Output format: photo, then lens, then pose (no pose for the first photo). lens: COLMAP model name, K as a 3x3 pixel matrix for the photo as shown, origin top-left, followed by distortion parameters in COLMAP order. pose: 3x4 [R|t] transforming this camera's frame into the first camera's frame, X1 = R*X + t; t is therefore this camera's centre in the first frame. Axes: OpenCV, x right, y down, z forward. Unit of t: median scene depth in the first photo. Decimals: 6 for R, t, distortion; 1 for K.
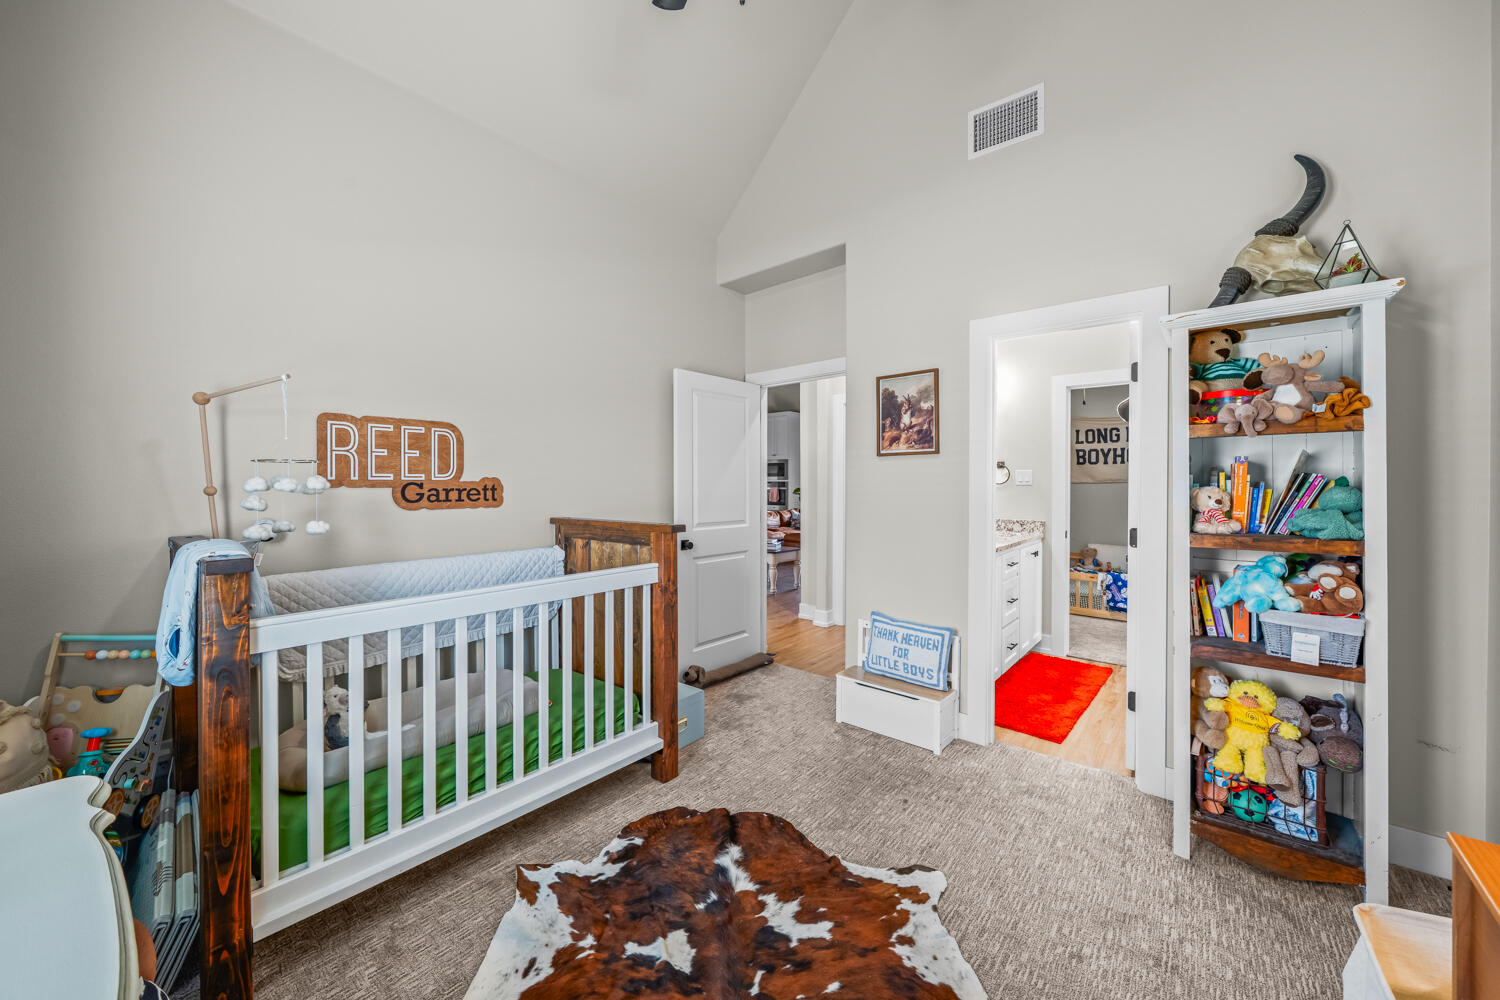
lens RADIAL K [[549.7, 0, 750.6], [0, 549.7, 489.1], [0, 0, 1]] dist [-0.000214, -0.000002]
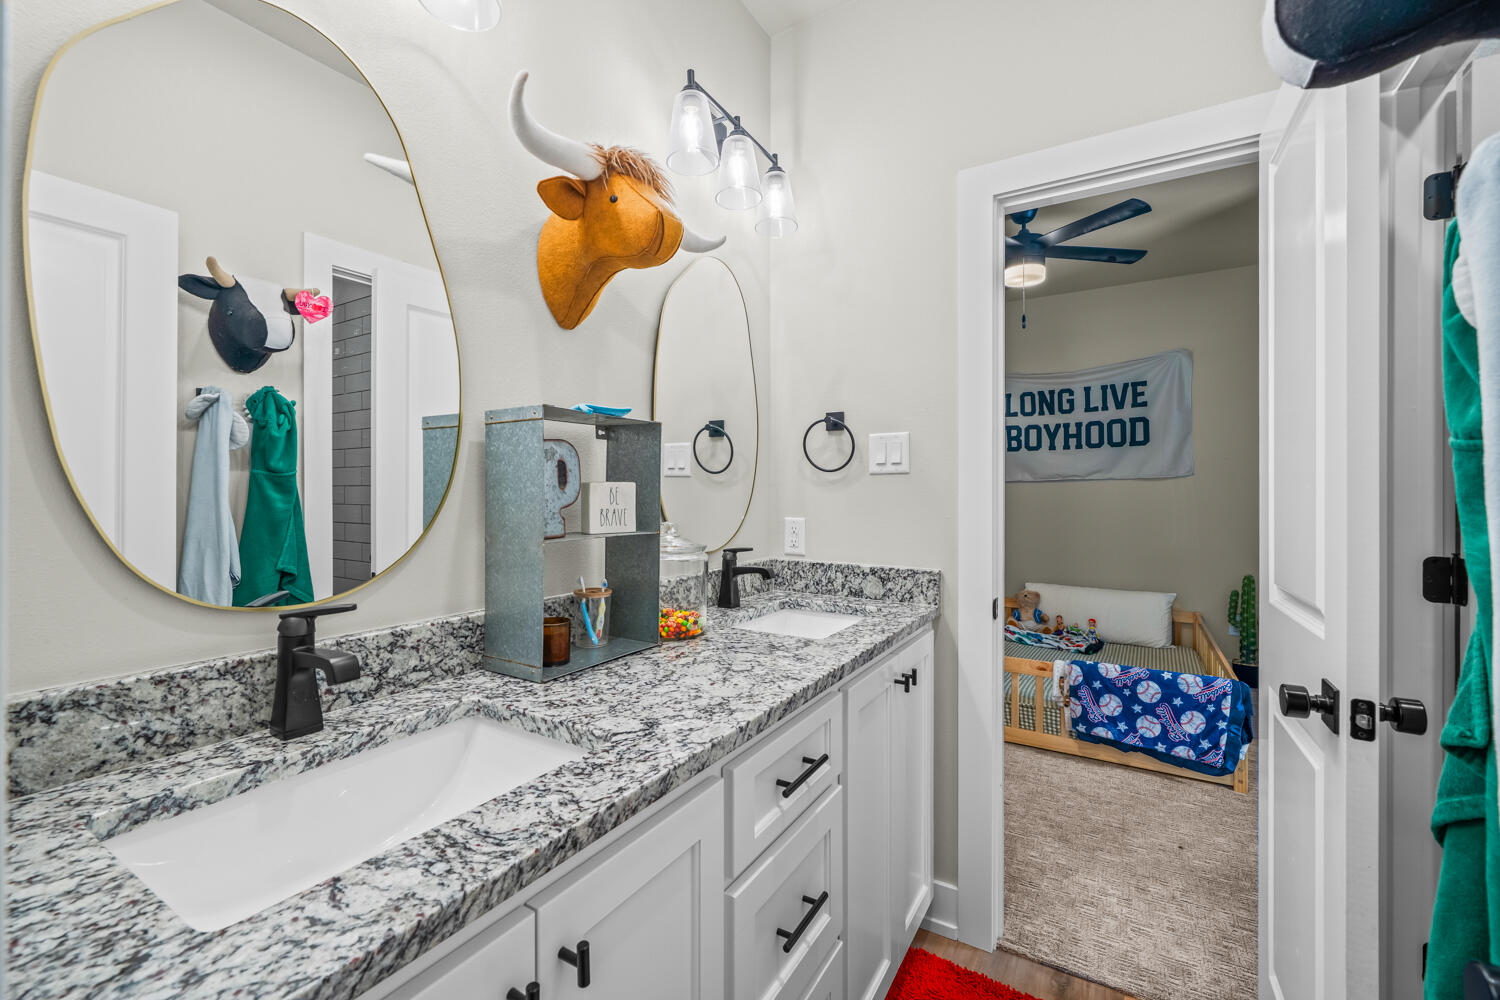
lens RADIAL K [[636.1, 0, 745.9], [0, 636.1, 493.3], [0, 0, 1]] dist [-0.001032, -0.000027]
pose [[0.987920, -0.001540, 0.154957, 0.211029], [0.002647, 0.999972, -0.006939, 0.005778], [-0.154942, 0.007265, 0.987897, 0.371279]]
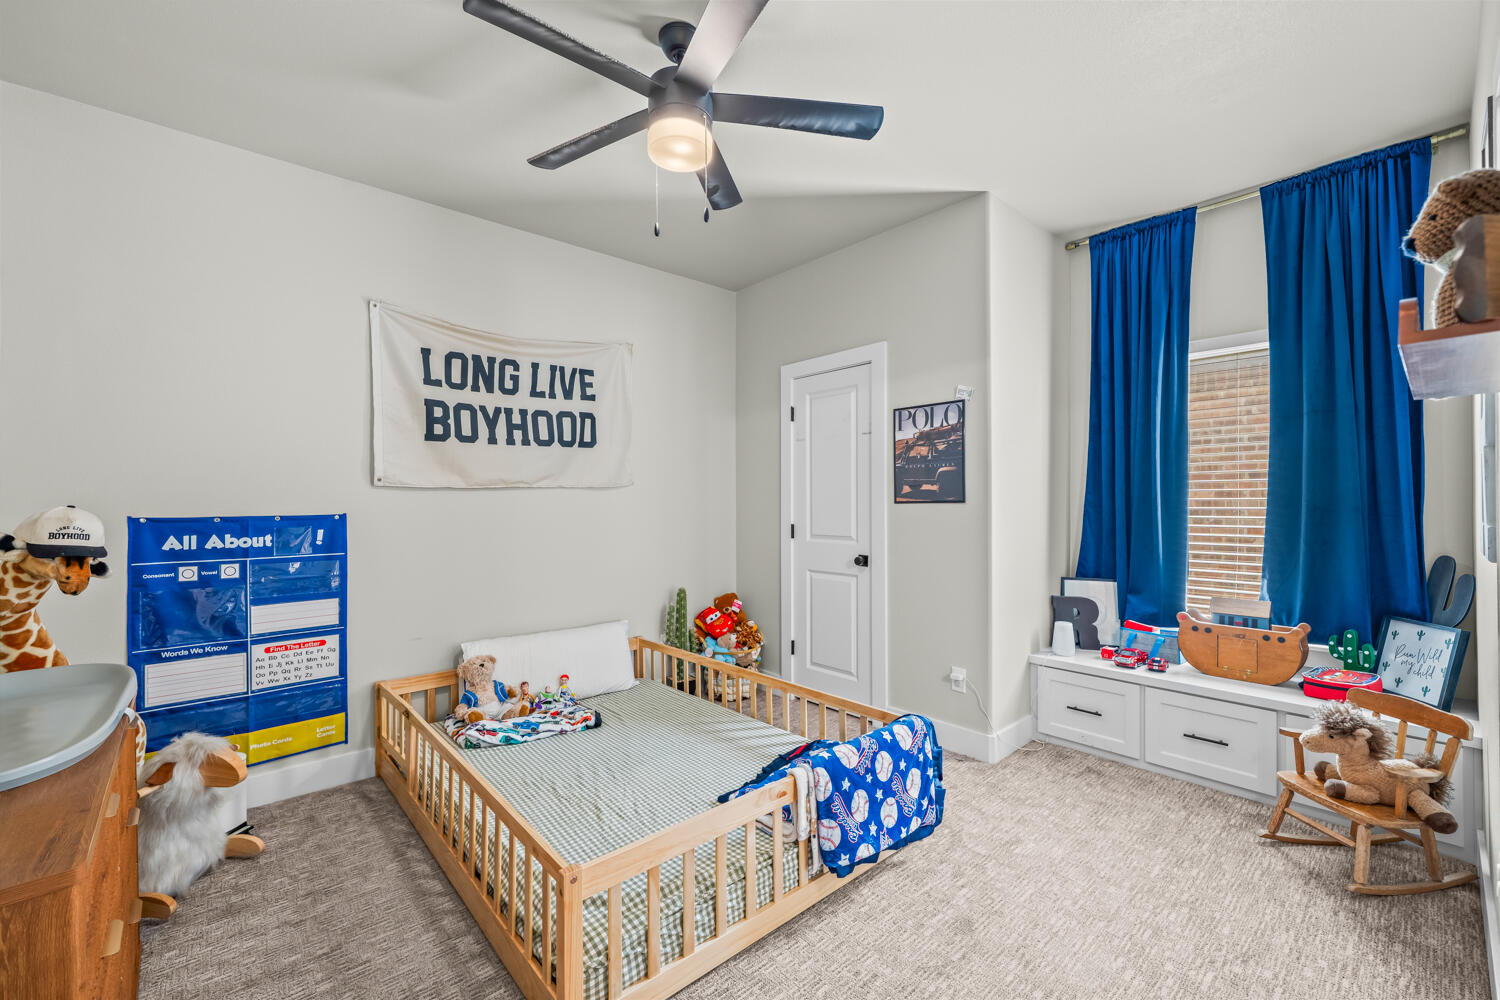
lens RADIAL K [[609.2, 0, 746.8], [0, 609.2, 500.4], [0, 0, 1]] dist [0.000886, 0.000020]
pose [[0.154458, -0.001382, 0.987998, 0.224045], [0.013620, 0.999907, -0.000730, 0.000178], [-0.987905, 0.013569, 0.154463, 0.746655]]
